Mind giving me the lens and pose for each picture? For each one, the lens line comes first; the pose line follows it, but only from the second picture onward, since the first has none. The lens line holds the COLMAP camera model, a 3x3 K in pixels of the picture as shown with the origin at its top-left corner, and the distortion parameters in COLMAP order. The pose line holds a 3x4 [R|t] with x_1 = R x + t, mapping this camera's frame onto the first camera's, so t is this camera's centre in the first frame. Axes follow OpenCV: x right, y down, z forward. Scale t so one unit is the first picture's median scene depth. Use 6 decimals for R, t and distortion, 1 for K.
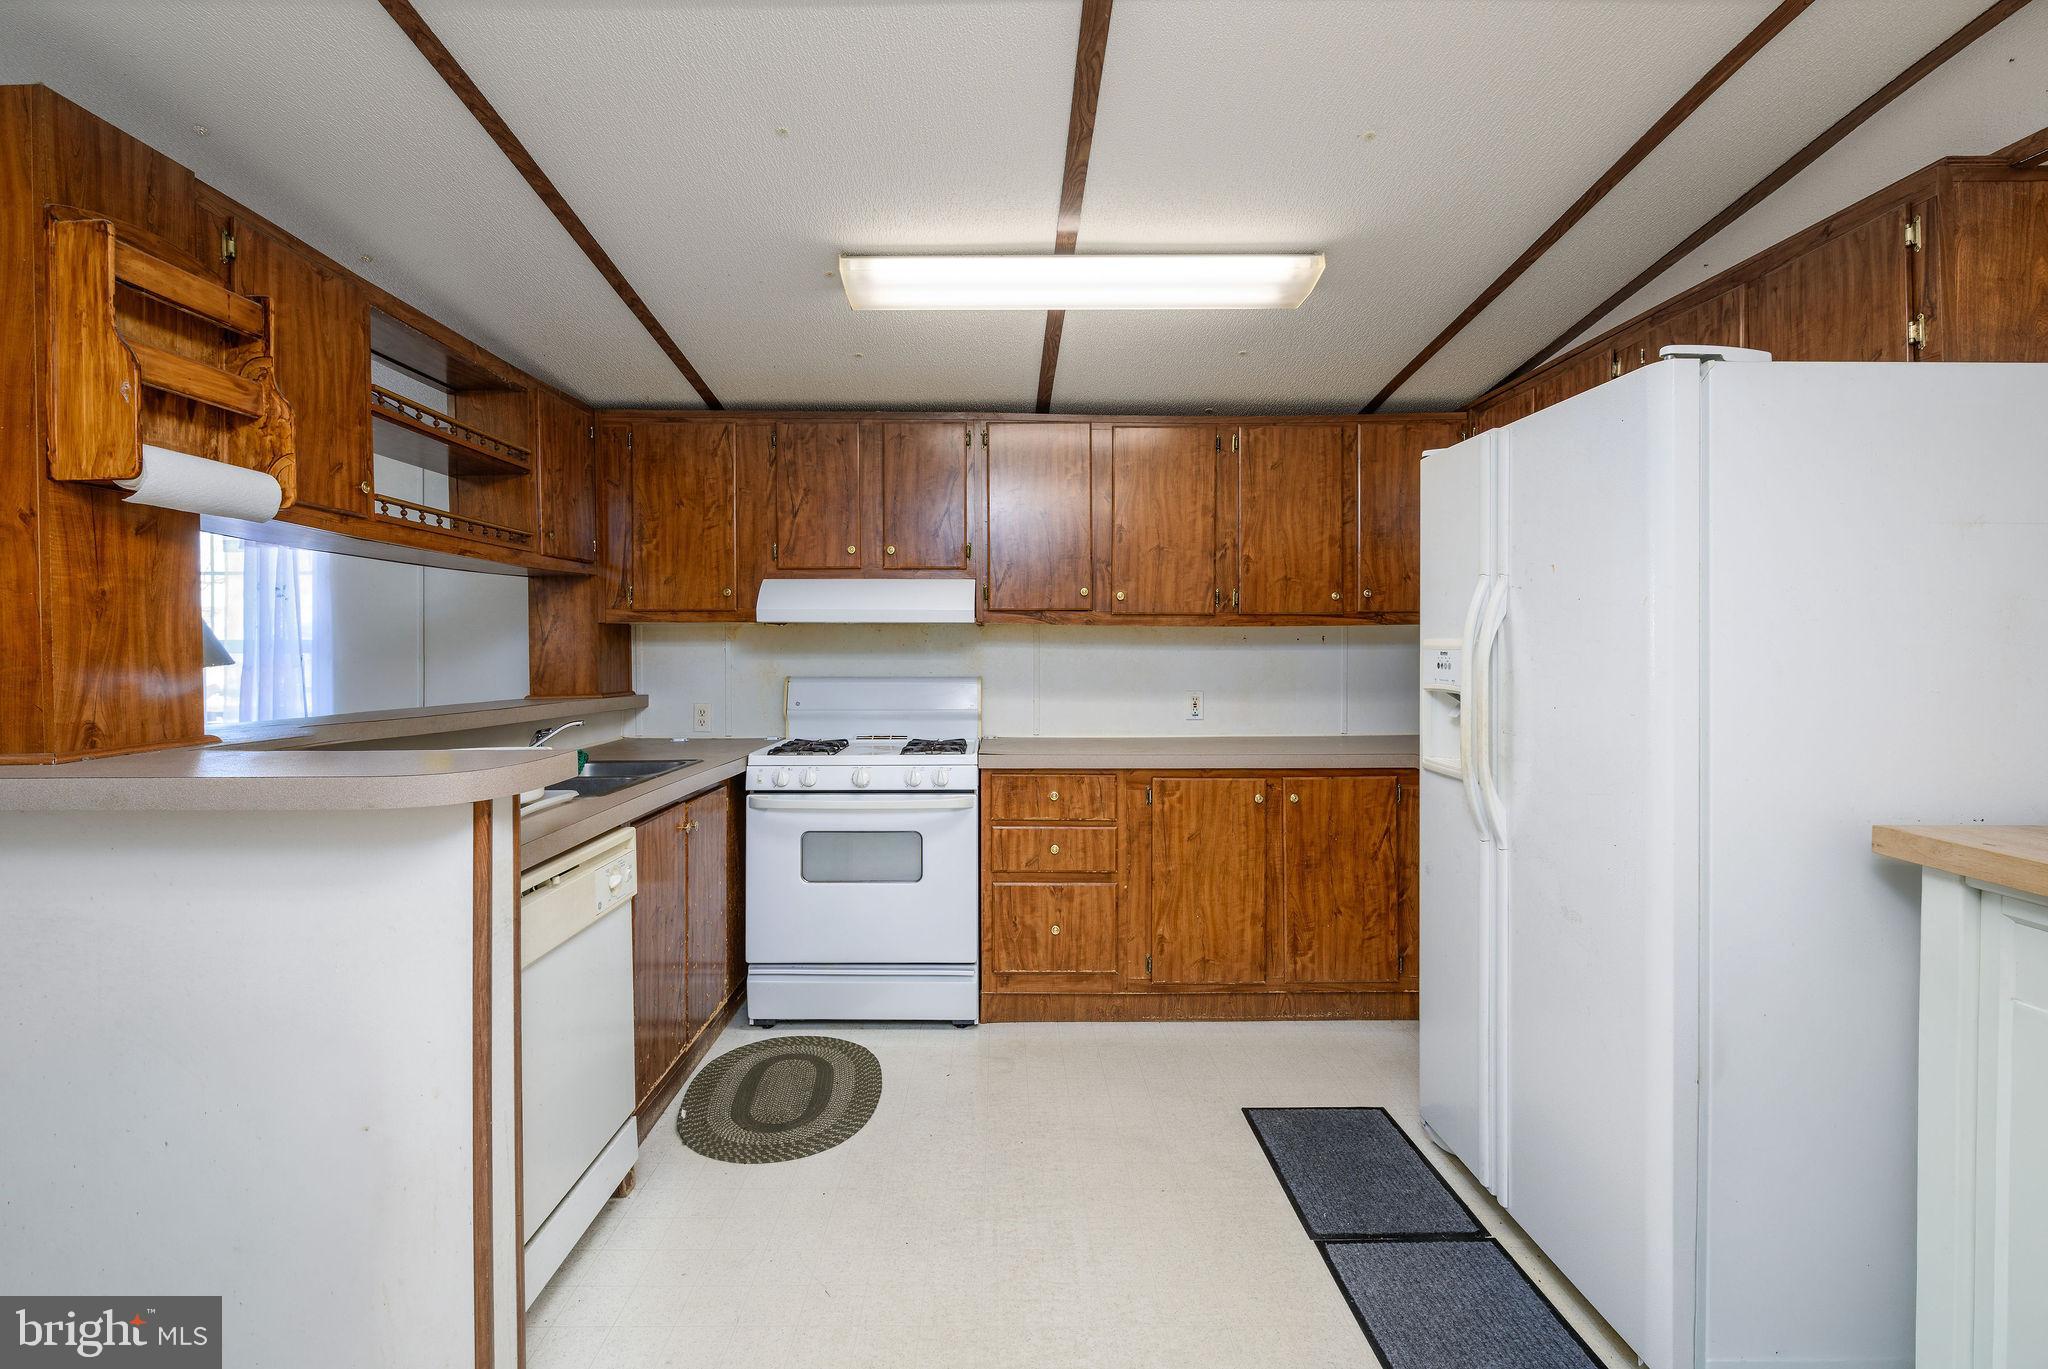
lens RADIAL K [[963.9, 0, 1023.5], [0, 963.9, 653.8], [0, 0, 1]] dist [-0.000069, -0.000068]
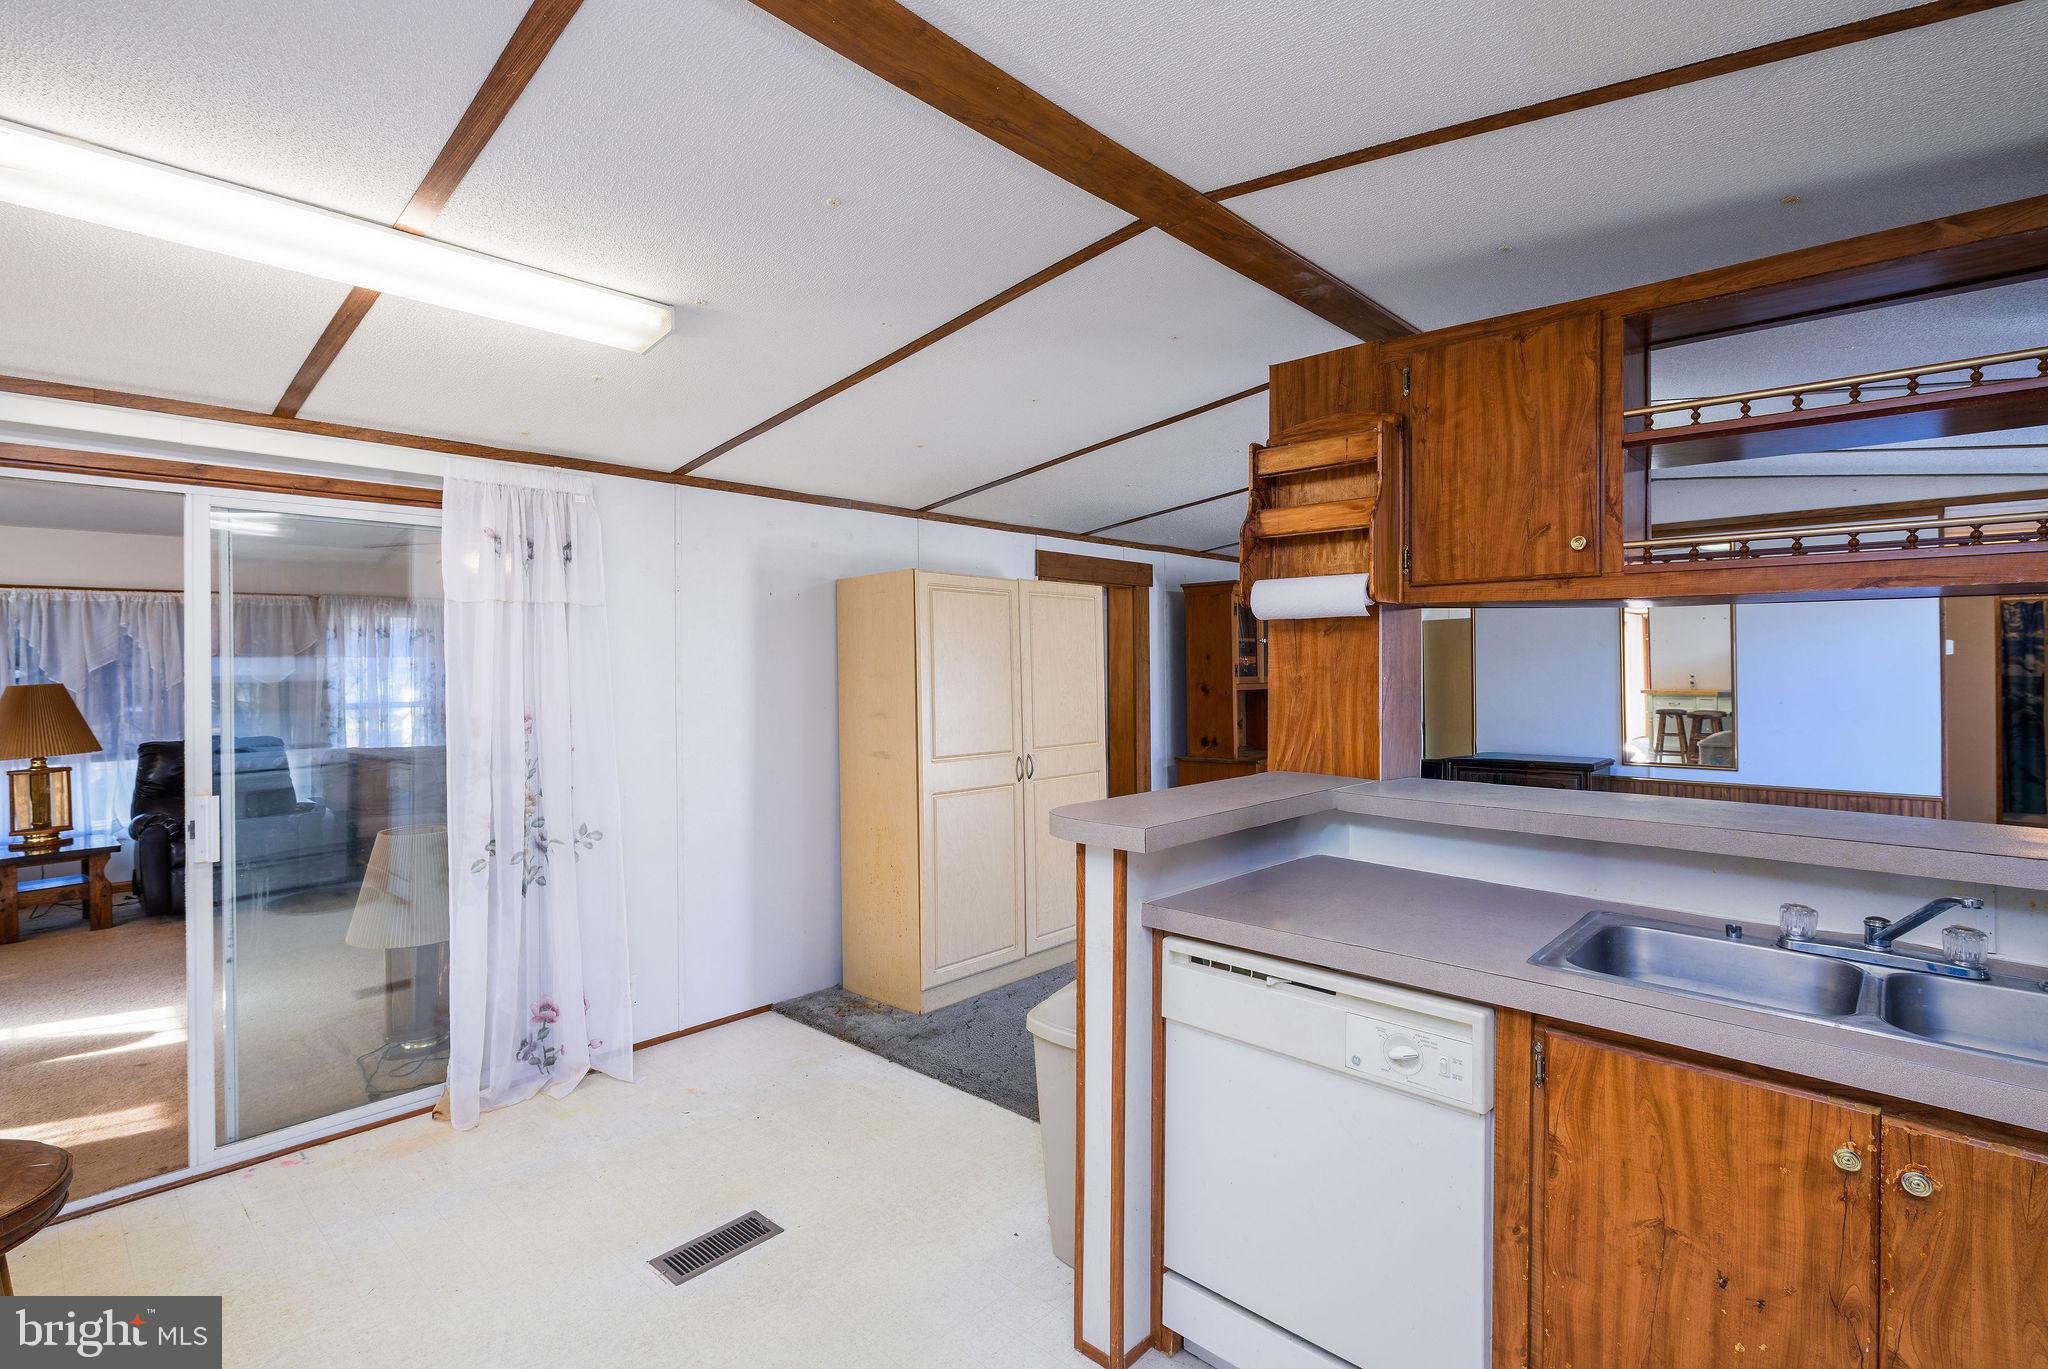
lens RADIAL K [[963.9, 0, 1023.5], [0, 963.9, 653.8], [0, 0, 1]] dist [-0.000069, -0.000068]
pose [[-0.701553, 0.003194, -0.712610, 0.310081], [0.003138, 0.999994, 0.001393, -0.079566], [0.712611, -0.001259, -0.701559, 1.329325]]
